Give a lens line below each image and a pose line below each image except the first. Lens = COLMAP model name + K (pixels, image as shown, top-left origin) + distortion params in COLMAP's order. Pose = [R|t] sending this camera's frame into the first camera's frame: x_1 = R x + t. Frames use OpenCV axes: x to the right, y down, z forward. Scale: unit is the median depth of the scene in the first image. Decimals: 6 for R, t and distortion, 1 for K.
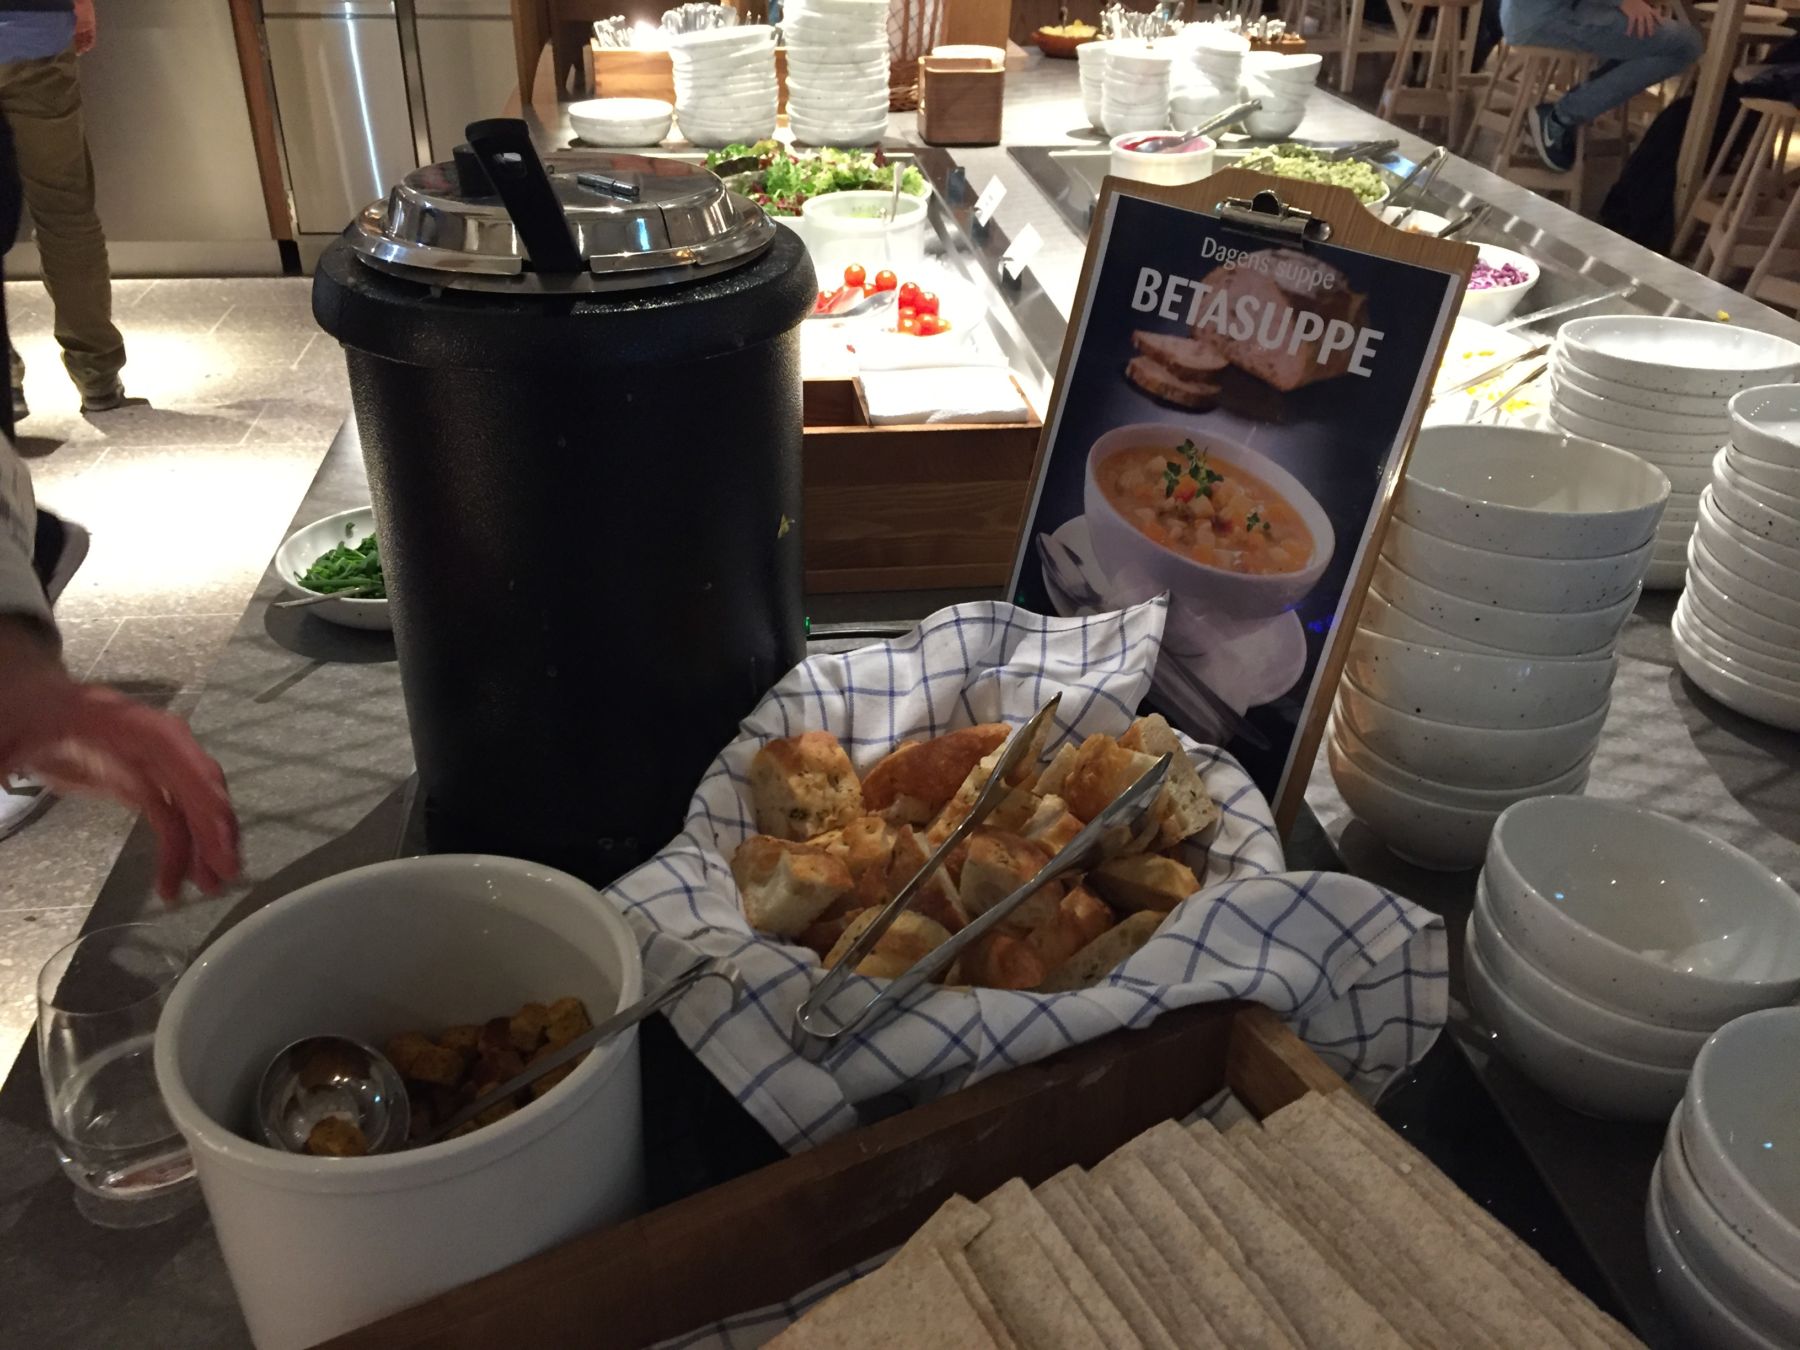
lens RADIAL K [[1561.6, 0, 900.0], [0, 1561.6, 675.0], [0, 0, 1]] dist [0.091263, -0.006581]
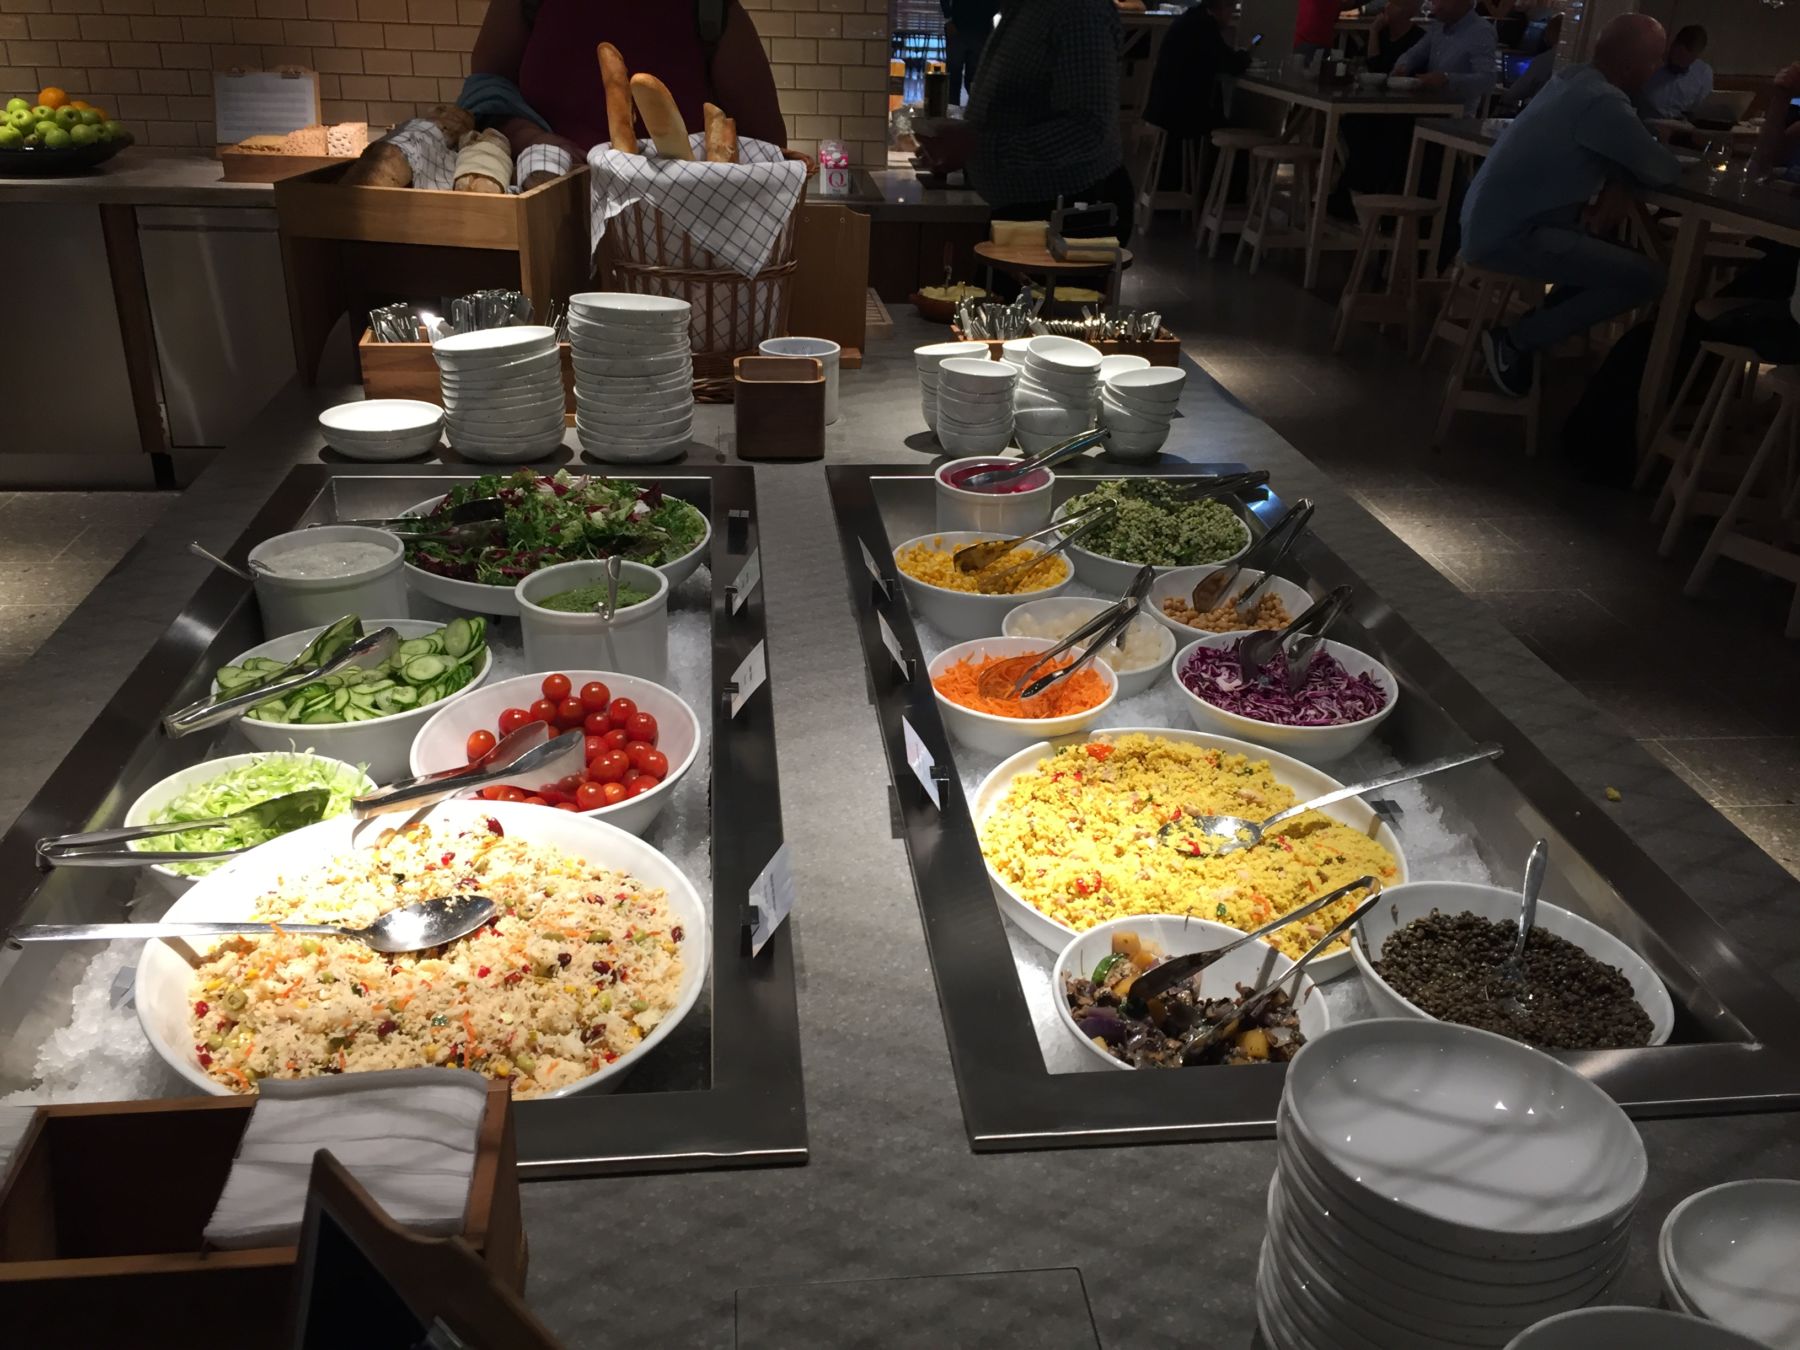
lens RADIAL K [[1516.2, 0, 900.0], [0, 1516.2, 675.0], [0, 0, 1]] dist [0.096734, 0.001355]
pose [[0.999603, 0.023537, -0.015482, 0.084867], [-0.024427, 0.997895, -0.060073, -0.114484], [0.014035, 0.060427, 0.998074, 0.111277]]
